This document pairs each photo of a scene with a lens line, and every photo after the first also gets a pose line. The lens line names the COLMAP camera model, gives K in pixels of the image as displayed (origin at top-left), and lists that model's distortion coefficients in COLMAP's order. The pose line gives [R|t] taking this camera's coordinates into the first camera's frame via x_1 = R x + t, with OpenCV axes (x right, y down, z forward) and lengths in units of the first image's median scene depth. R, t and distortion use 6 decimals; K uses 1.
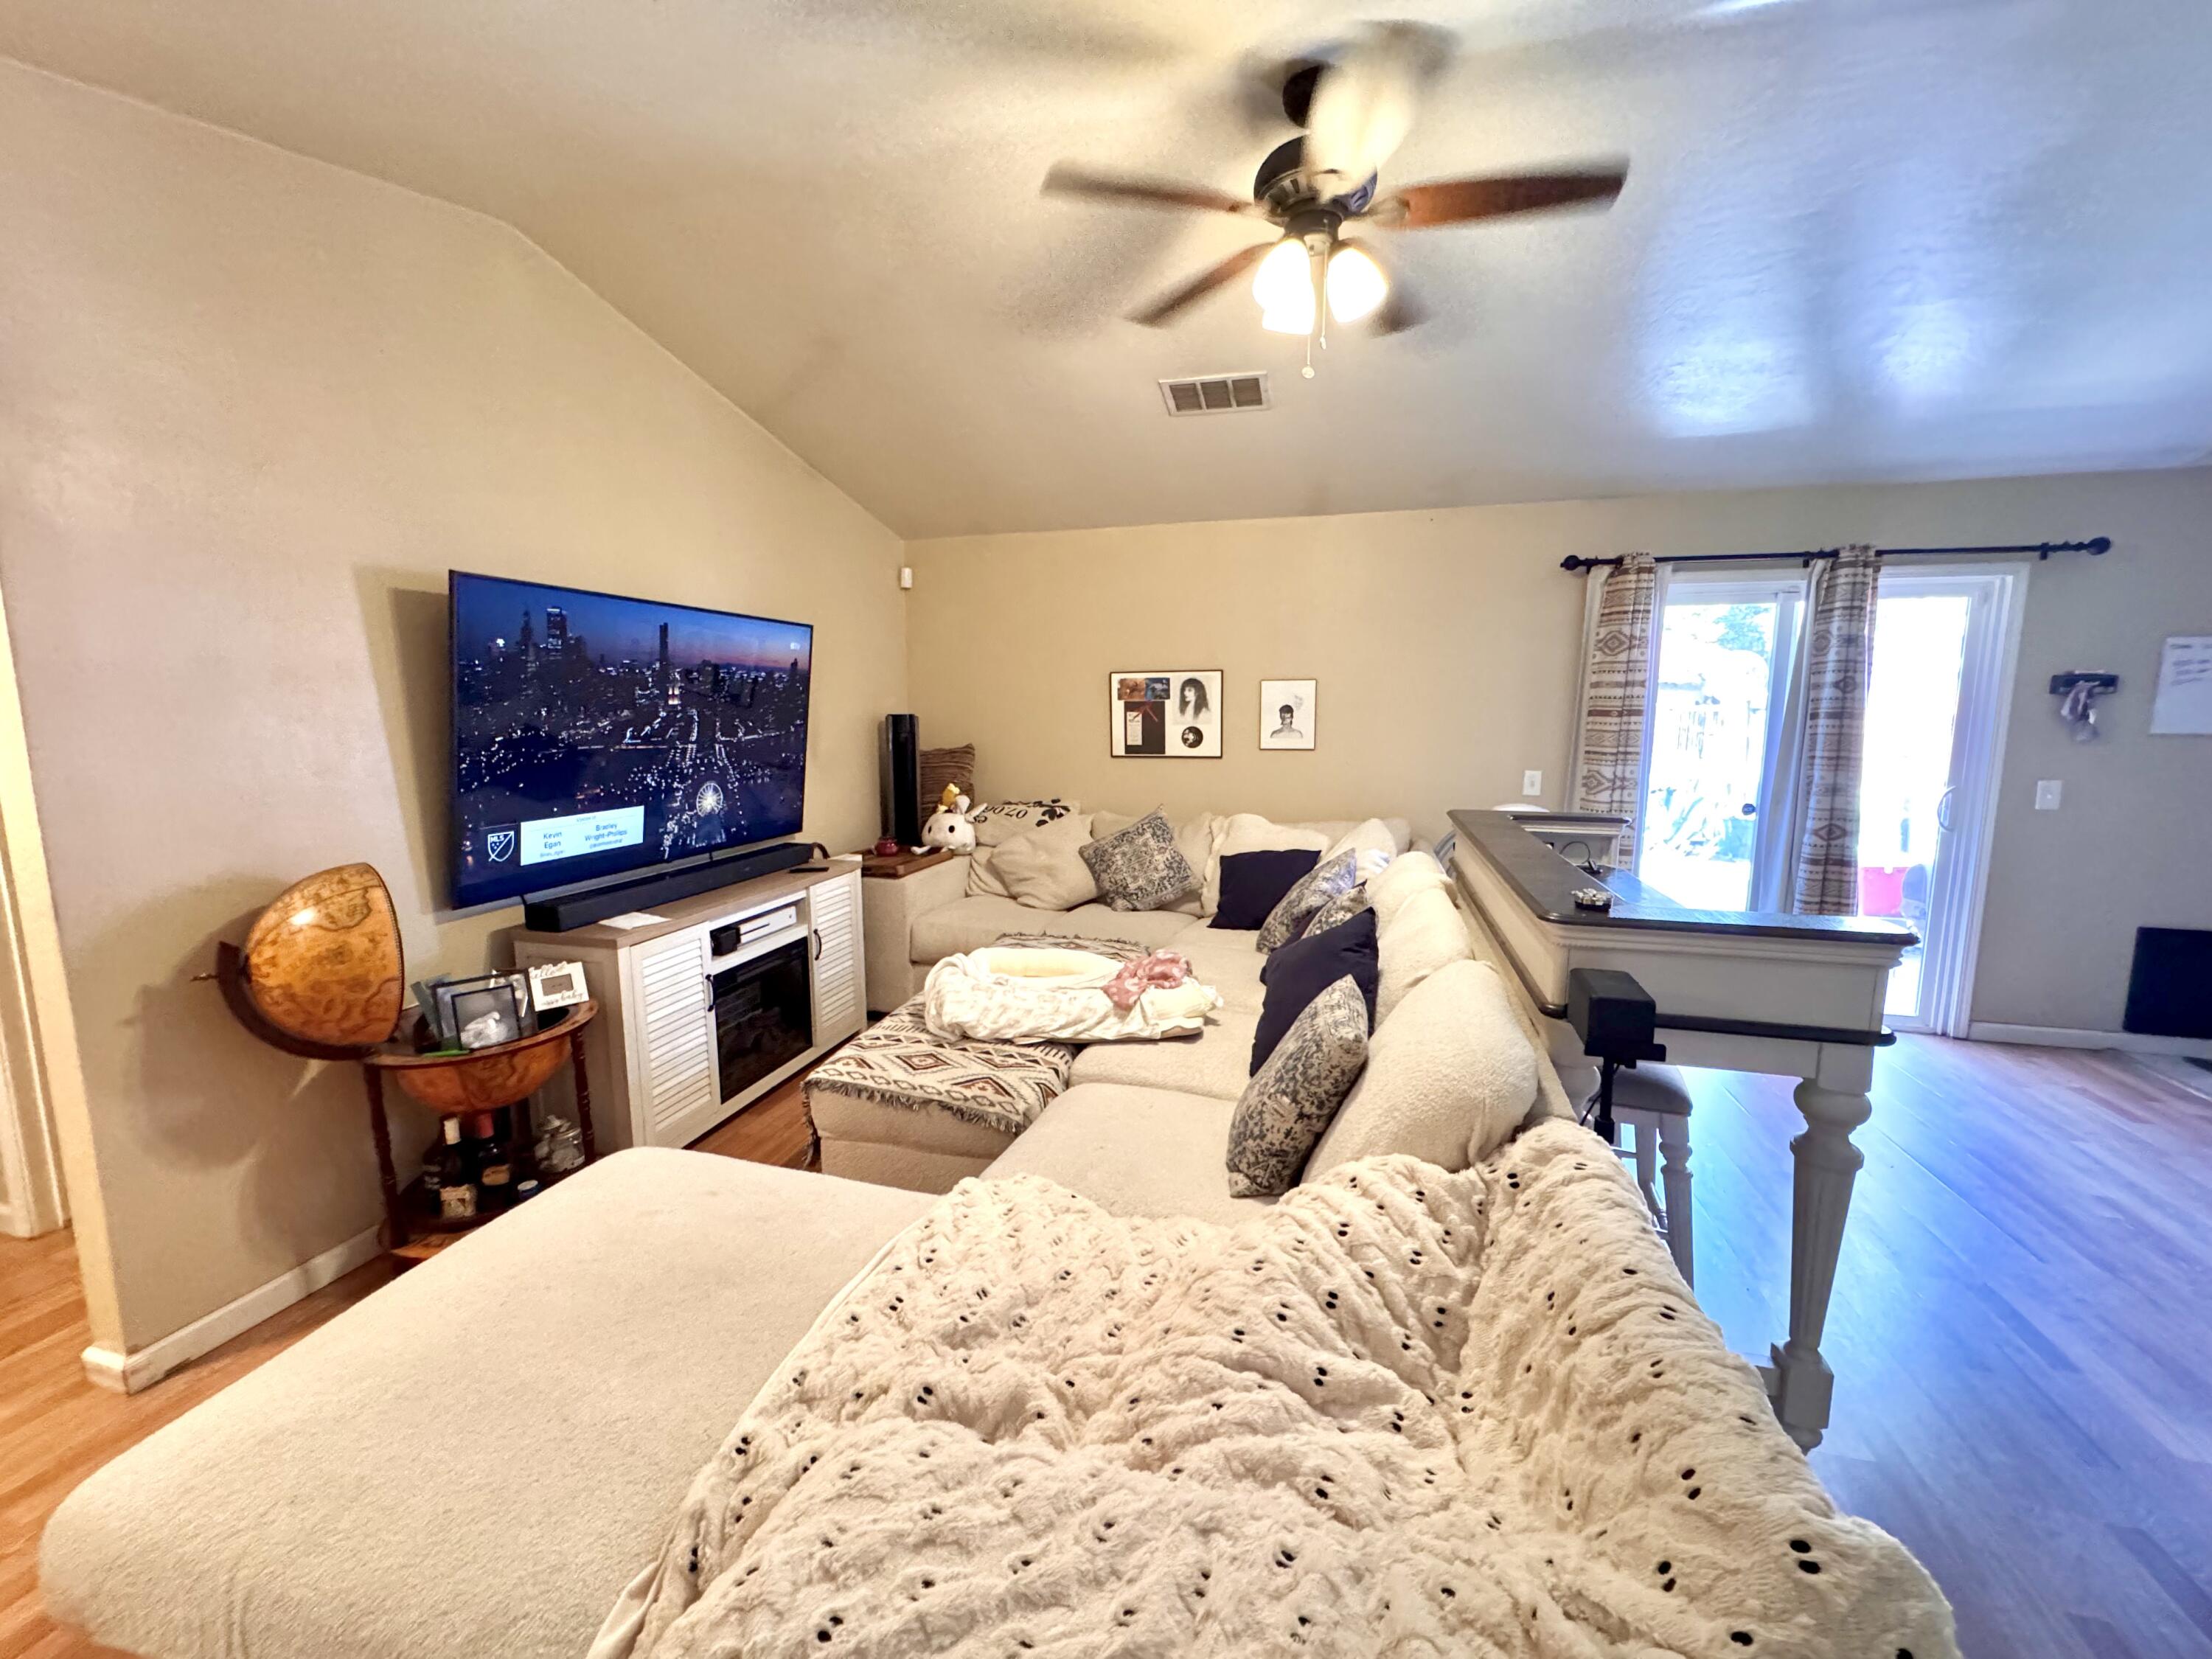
lens RADIAL K [[888.9, 0, 1106.0], [0, 888.9, 829.5], [0, 0, 1]] dist [0.001193, 0.000449]
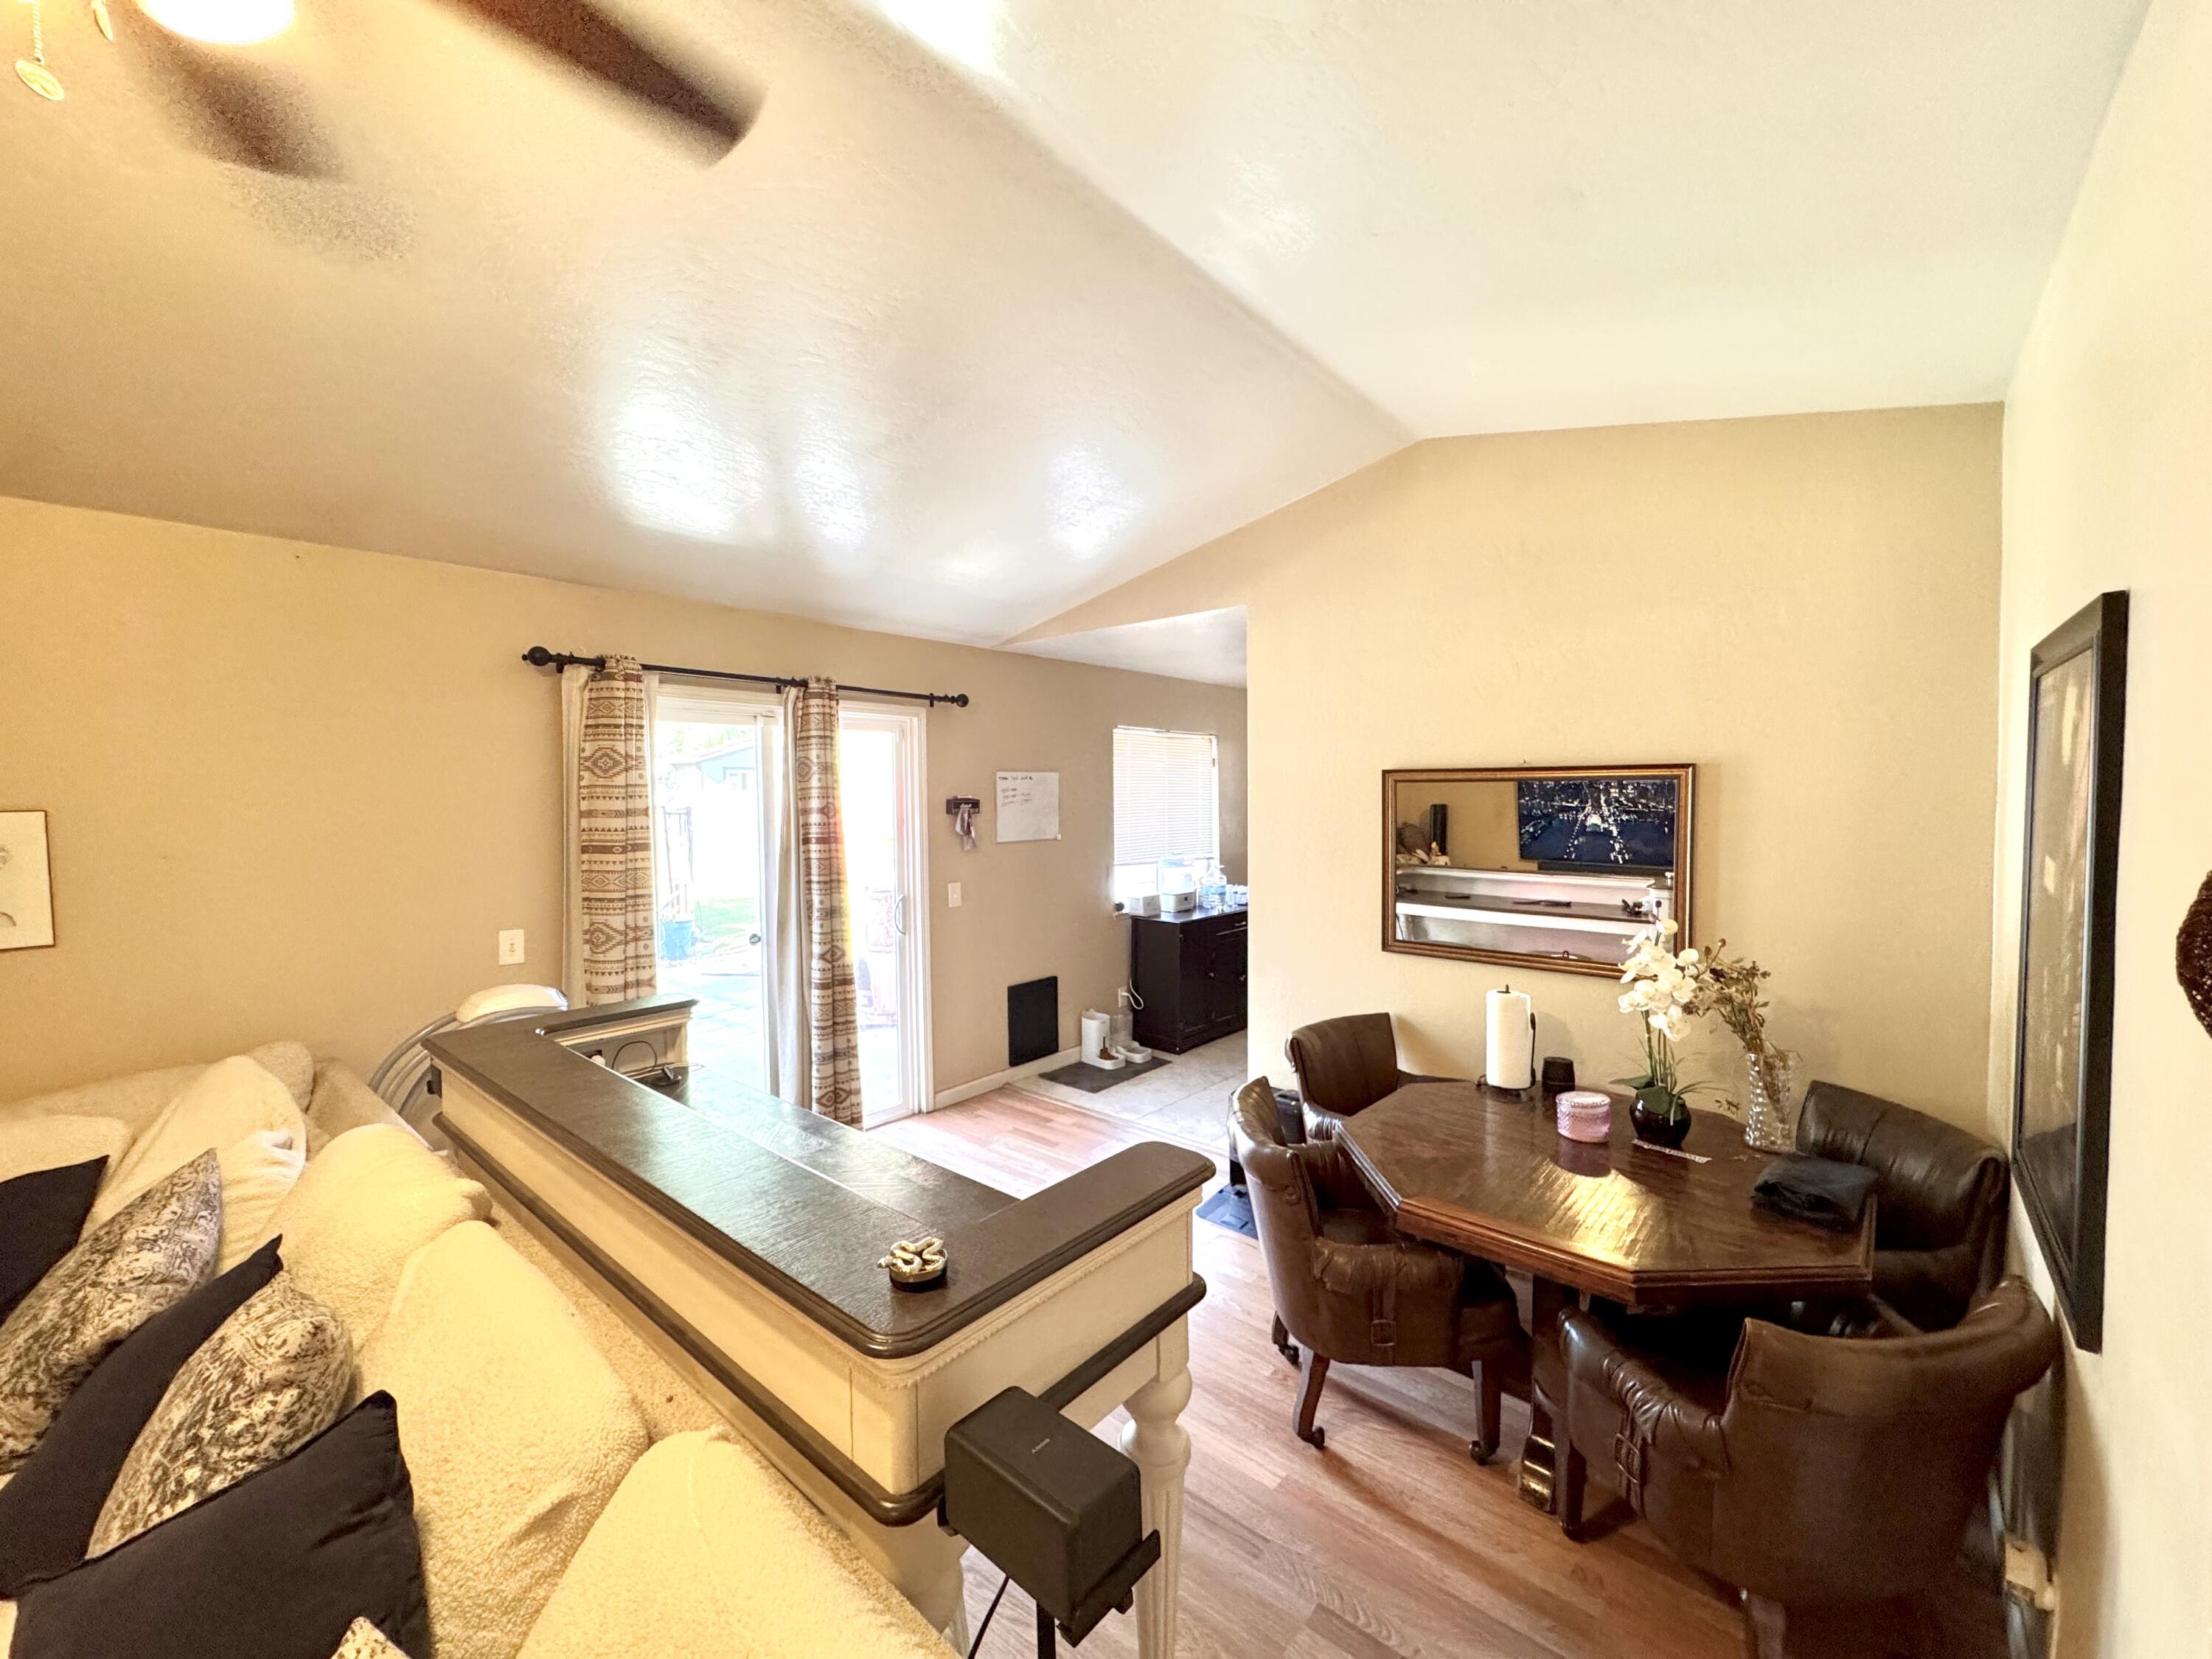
lens RADIAL K [[888.9, 0, 1106.0], [0, 888.9, 829.5], [0, 0, 1]] dist [0.001193, 0.000449]
pose [[0.428457, -0.041619, 0.902603, 0.039404], [0.132532, 0.991029, -0.017215, -0.079655], [-0.893790, 0.127000, 0.430129, 0.270895]]
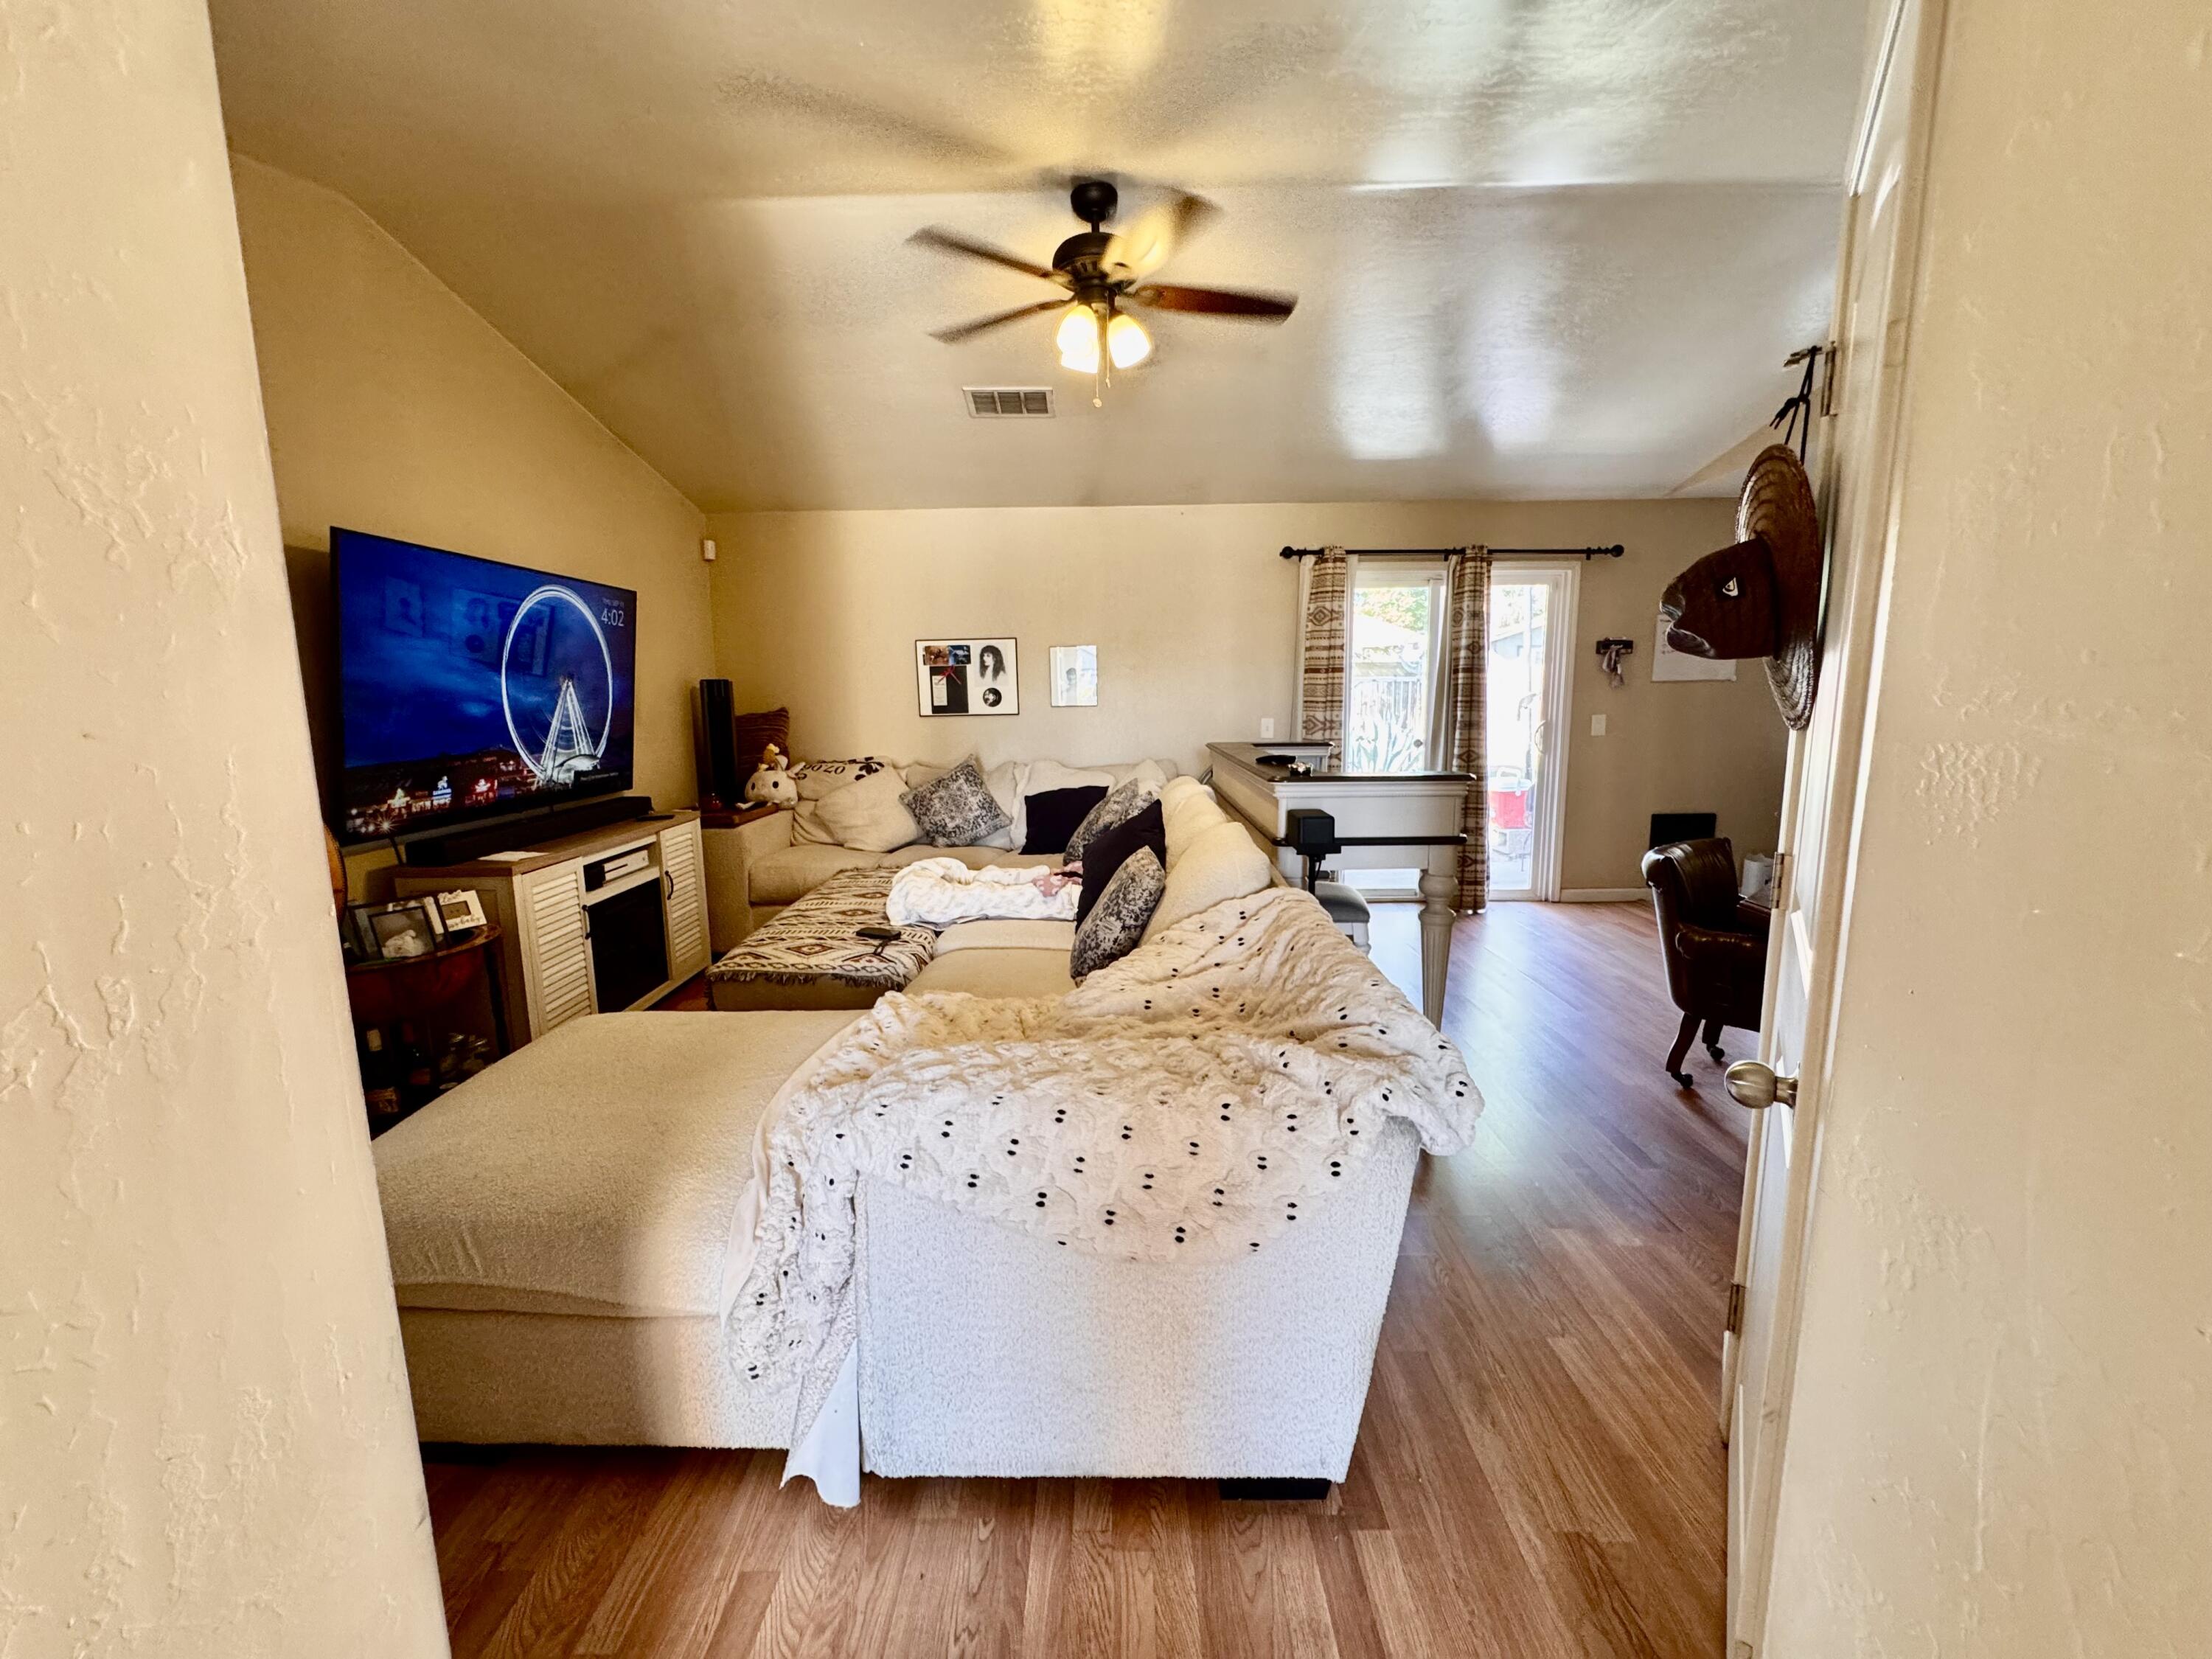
lens RADIAL K [[888.9, 0, 1106.0], [0, 888.9, 829.5], [0, 0, 1]] dist [0.001193, 0.000449]
pose [[0.965548, -0.051374, 0.255104, -0.078140], [0.047200, 0.998633, 0.022464, 0.059147], [-0.255909, -0.009649, 0.966653, -0.179415]]
